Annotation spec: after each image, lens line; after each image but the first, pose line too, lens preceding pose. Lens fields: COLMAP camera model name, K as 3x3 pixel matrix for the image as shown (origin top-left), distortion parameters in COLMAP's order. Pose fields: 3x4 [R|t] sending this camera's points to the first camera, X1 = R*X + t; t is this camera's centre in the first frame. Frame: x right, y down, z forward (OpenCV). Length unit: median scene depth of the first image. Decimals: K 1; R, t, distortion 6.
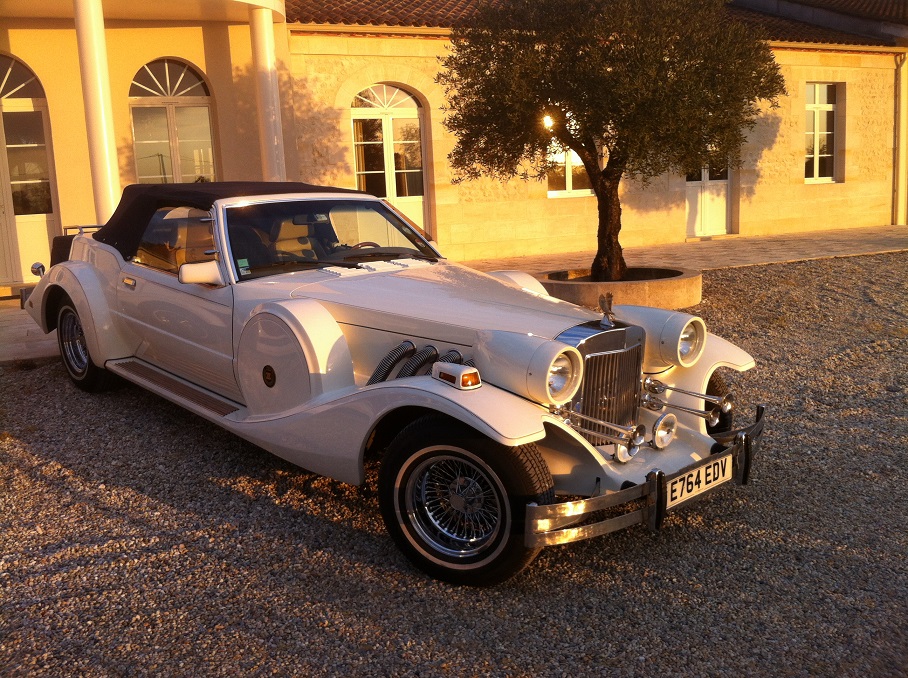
lens RADIAL K [[914.7, 0, 454.0], [0, 914.7, 339.0], [0, 0, 1]] dist [0.179149, -0.623632]
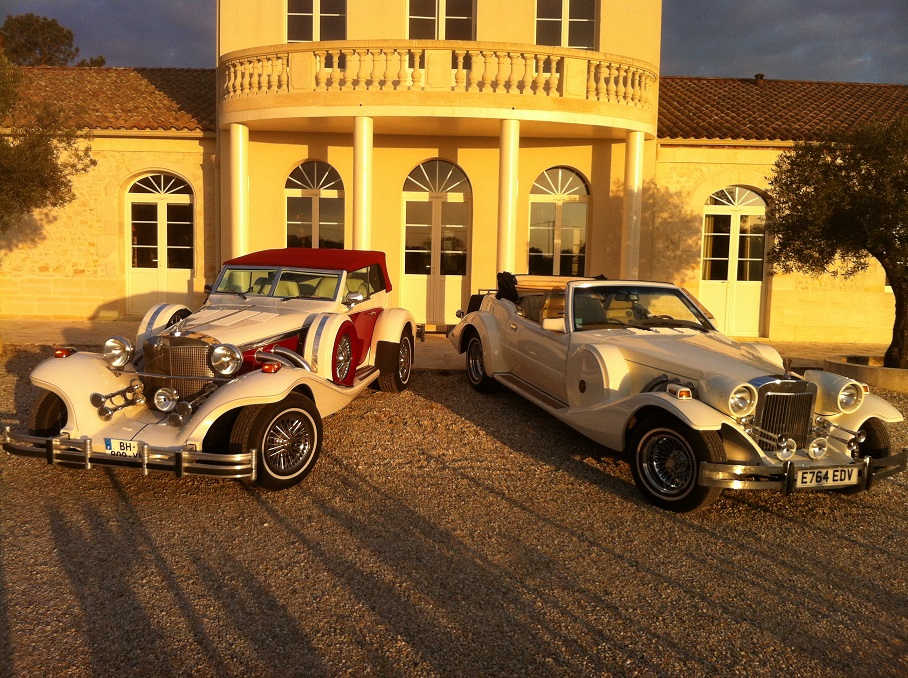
lens RADIAL K [[914.7, 0, 454.0], [0, 914.7, 339.0], [0, 0, 1]] dist [0.179149, -0.623632]
pose [[0.915555, 0.101280, -0.389231, 0.212555], [-0.129443, 0.990484, -0.046749, 0.056823], [0.380793, 0.093184, 0.919953, -0.604215]]
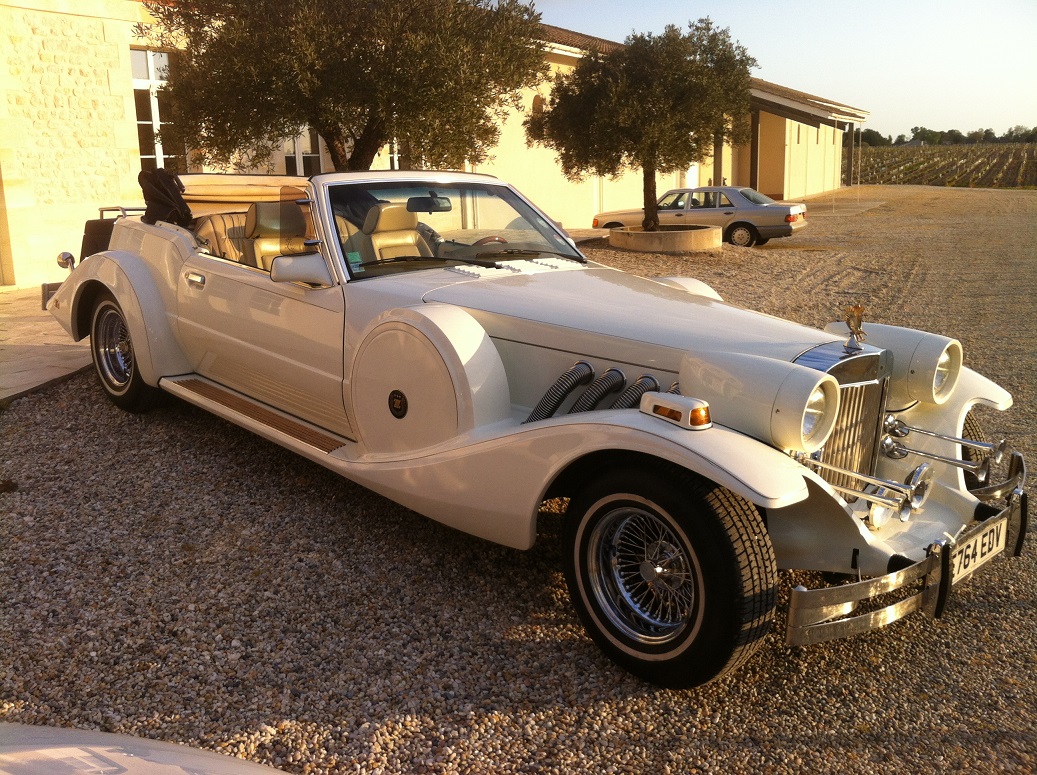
lens RADIAL K [[1044.6, 0, 518.5], [0, 1044.6, 387.5], [0, 0, 1]] dist [0.179149, -0.623632]
pose [[0.999484, 0.021042, 0.024250, -0.108913], [-0.021733, 0.999354, 0.028626, -0.001086], [-0.023632, -0.029138, 0.999296, 0.104662]]
